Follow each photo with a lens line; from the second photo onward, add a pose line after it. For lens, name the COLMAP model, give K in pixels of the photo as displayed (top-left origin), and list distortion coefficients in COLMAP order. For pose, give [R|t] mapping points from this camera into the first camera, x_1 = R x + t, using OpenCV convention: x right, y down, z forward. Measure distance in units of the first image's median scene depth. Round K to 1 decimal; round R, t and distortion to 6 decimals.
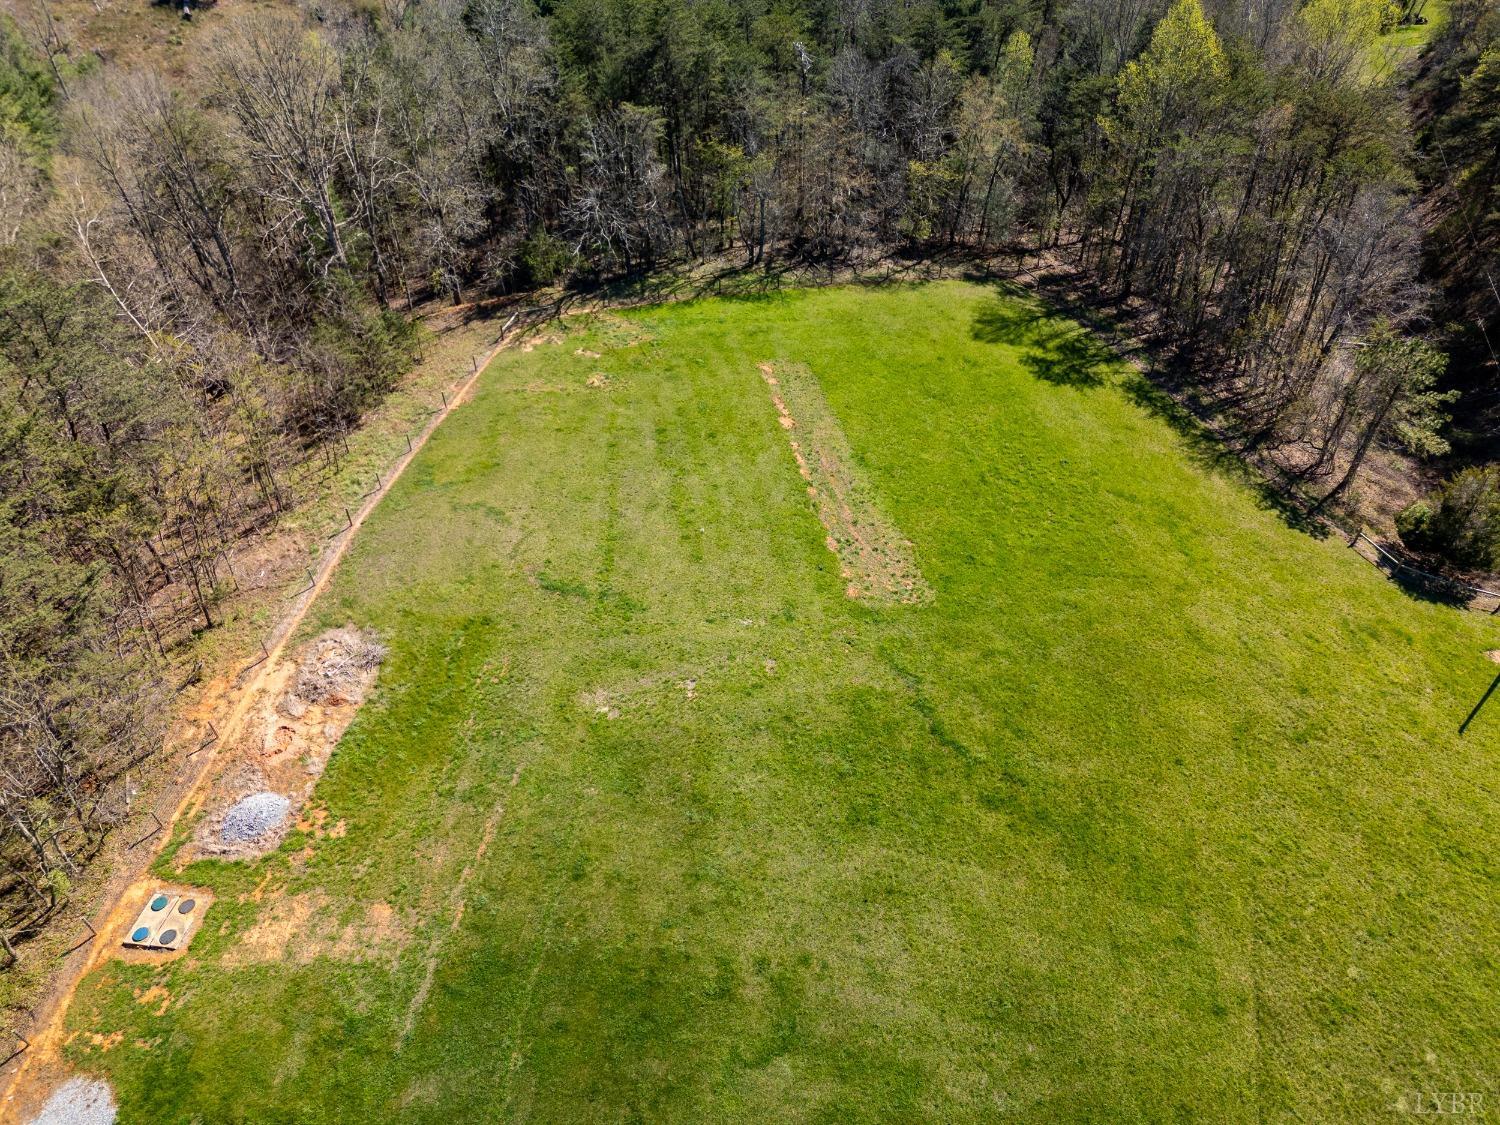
lens RADIAL K [[1048.1, 0, 747.2], [0, 1048.1, 562.3], [0, 0, 1]] dist [0.029016, -0.006681]
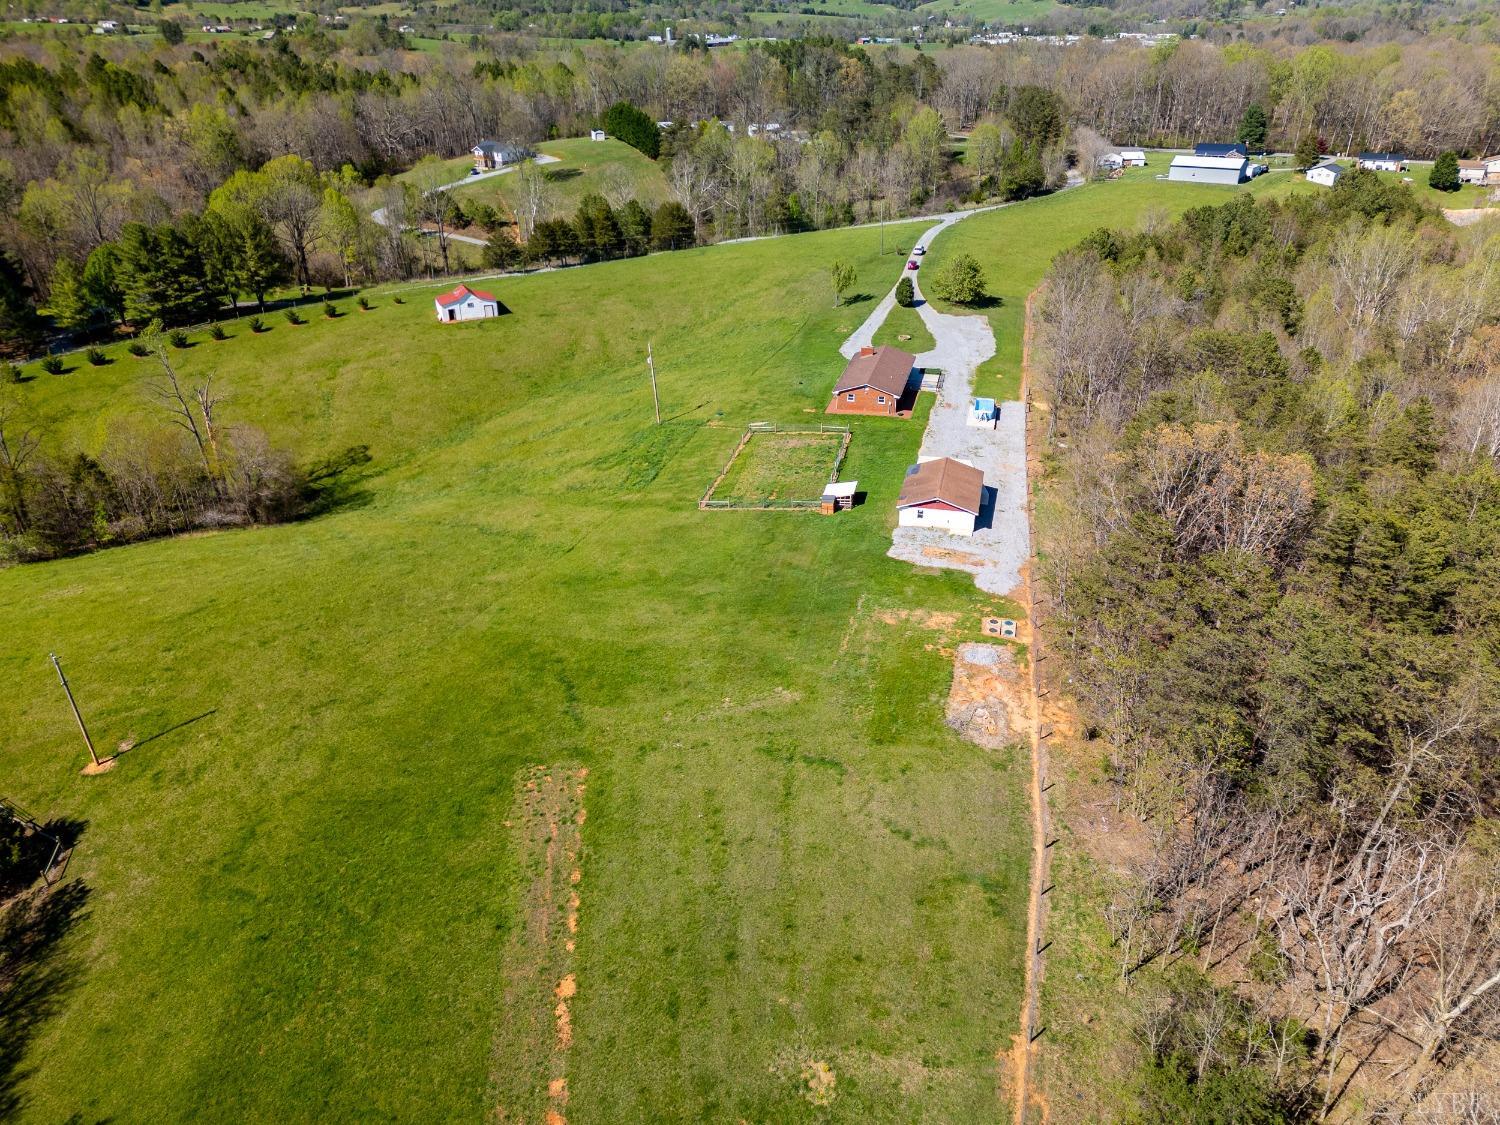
lens RADIAL K [[1048.1, 0, 746.9], [0, 1048.1, 562.5], [0, 0, 1]] dist [0.029016, -0.006681]
pose [[-0.995359, -0.033718, 0.090129, -0.182079], [0.072137, 0.358449, 0.930758, -1.138161], [-0.063690, 0.932940, -0.354353, 1.171172]]
